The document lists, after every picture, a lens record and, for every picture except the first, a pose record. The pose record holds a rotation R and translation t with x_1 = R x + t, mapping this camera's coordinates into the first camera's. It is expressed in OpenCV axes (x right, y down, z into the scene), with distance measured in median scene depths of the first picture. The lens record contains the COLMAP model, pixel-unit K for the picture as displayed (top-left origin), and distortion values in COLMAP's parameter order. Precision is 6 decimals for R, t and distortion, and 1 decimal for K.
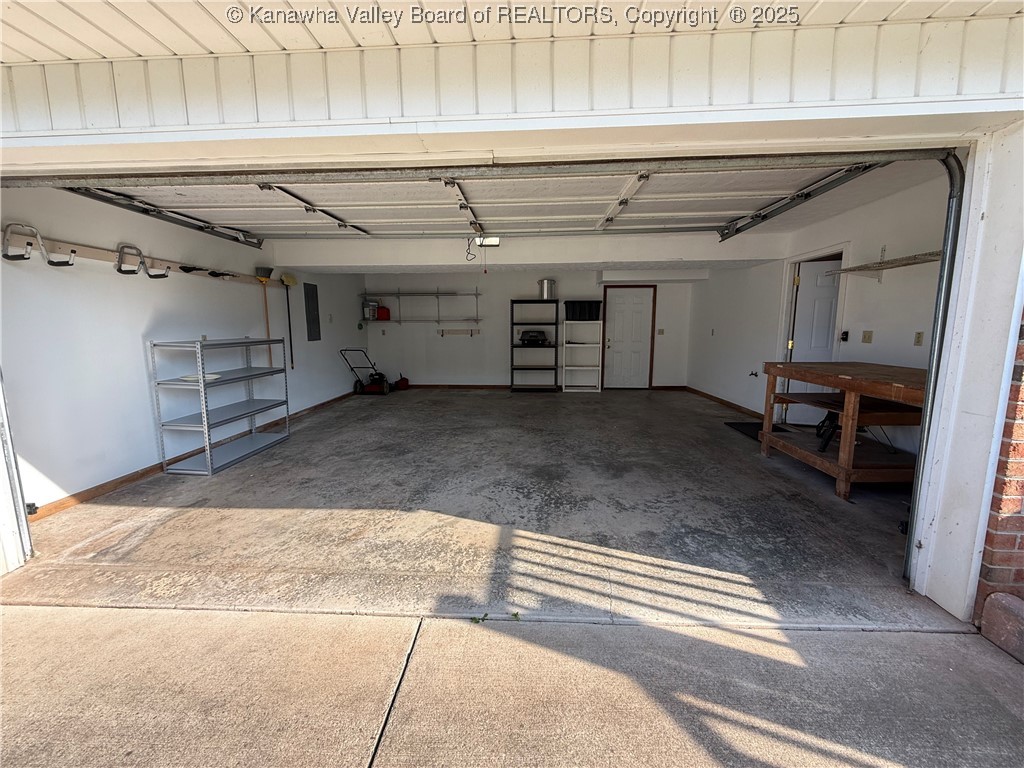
lens RADIAL K [[407.5, 0, 512.0], [0, 407.5, 384.0], [0, 0, 1]] dist [-0.000752, -0.000169]
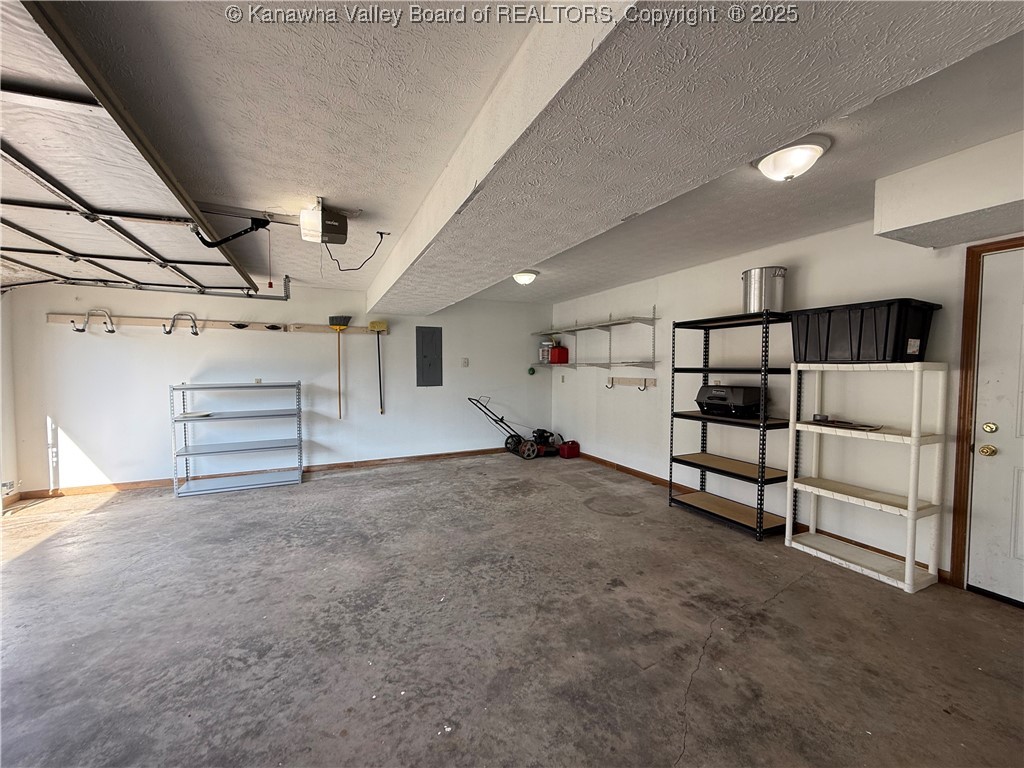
lens RADIAL K [[407.5, 0, 512.0], [0, 407.5, 384.0], [0, 0, 1]] dist [-0.000752, -0.000169]
pose [[0.470605, 0.039892, -0.881442, 0.347306], [-0.127381, 0.991584, -0.023132, -0.092218], [0.873101, 0.123165, 0.471726, 0.583201]]
